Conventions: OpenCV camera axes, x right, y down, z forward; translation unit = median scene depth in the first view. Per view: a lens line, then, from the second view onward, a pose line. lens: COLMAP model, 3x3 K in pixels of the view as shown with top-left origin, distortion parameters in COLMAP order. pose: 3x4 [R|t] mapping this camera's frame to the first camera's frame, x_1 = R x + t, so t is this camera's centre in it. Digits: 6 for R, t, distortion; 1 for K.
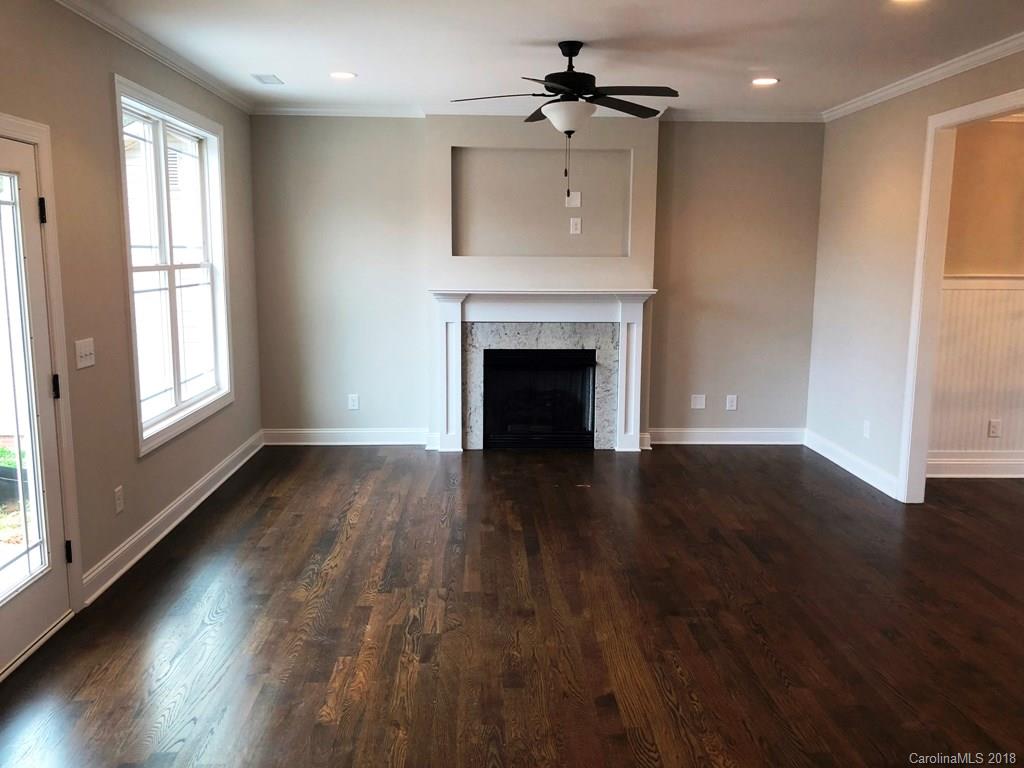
lens RADIAL K [[841.6, 0, 512.8], [0, 841.6, 380.0], [0, 0, 1]] dist [0.034574, -0.005290]
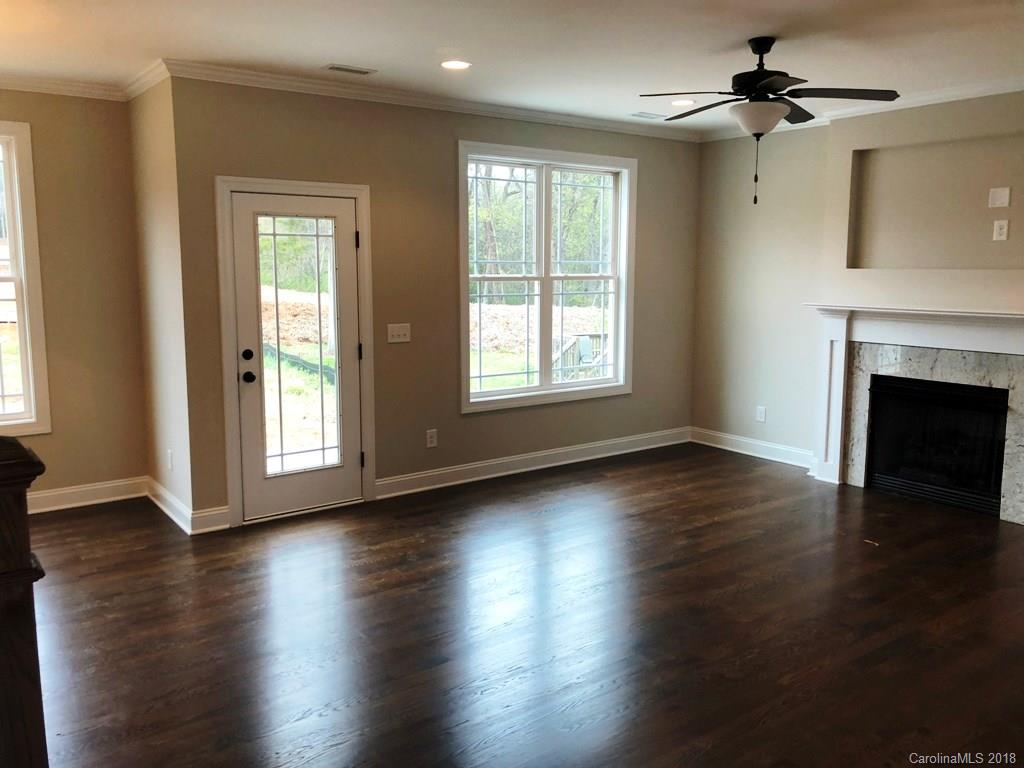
lens RADIAL K [[841.6, 0, 510.0], [0, 841.6, 366.9], [0, 0, 1]] dist [0.034574, -0.005290]
pose [[0.565391, 0.095283, -0.819301, 0.587880], [-0.123519, 0.991885, 0.030115, -0.029369], [0.815522, 0.084172, 0.572572, 0.225483]]
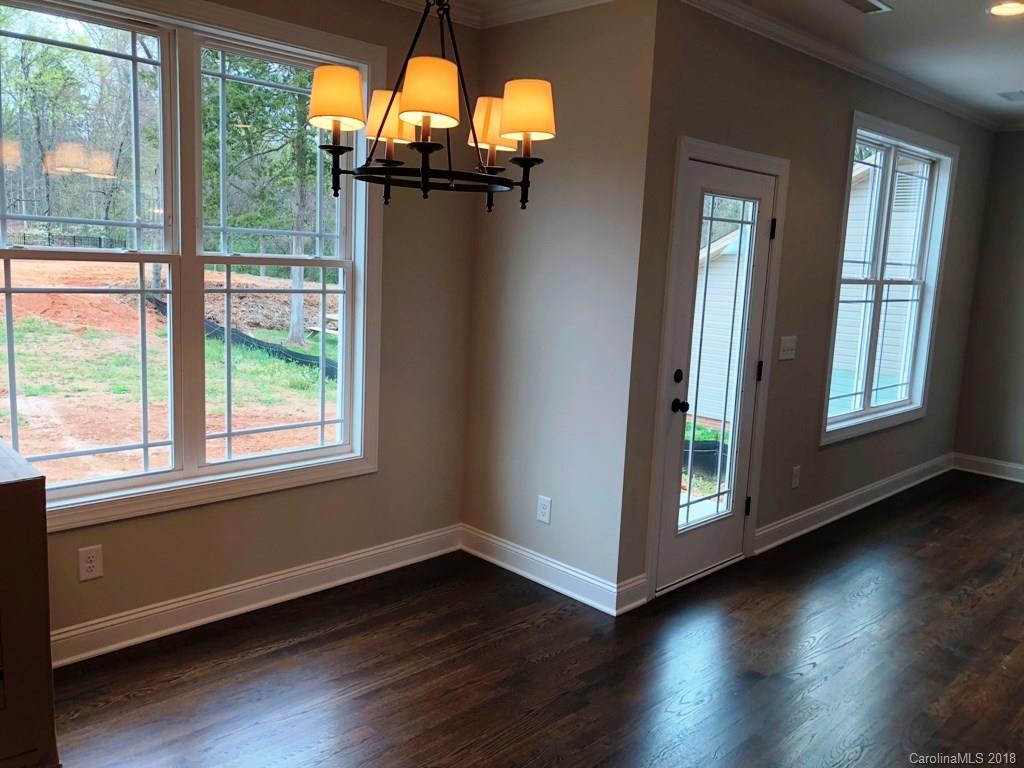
lens RADIAL K [[841.6, 0, 514.6], [0, 841.6, 378.7], [0, 0, 1]] dist [0.034574, -0.005290]
pose [[0.681092, 0.131228, -0.720342, 0.069303], [-0.151143, 0.987817, 0.037049, 0.018199], [0.716428, 0.083641, 0.692629, -0.067872]]
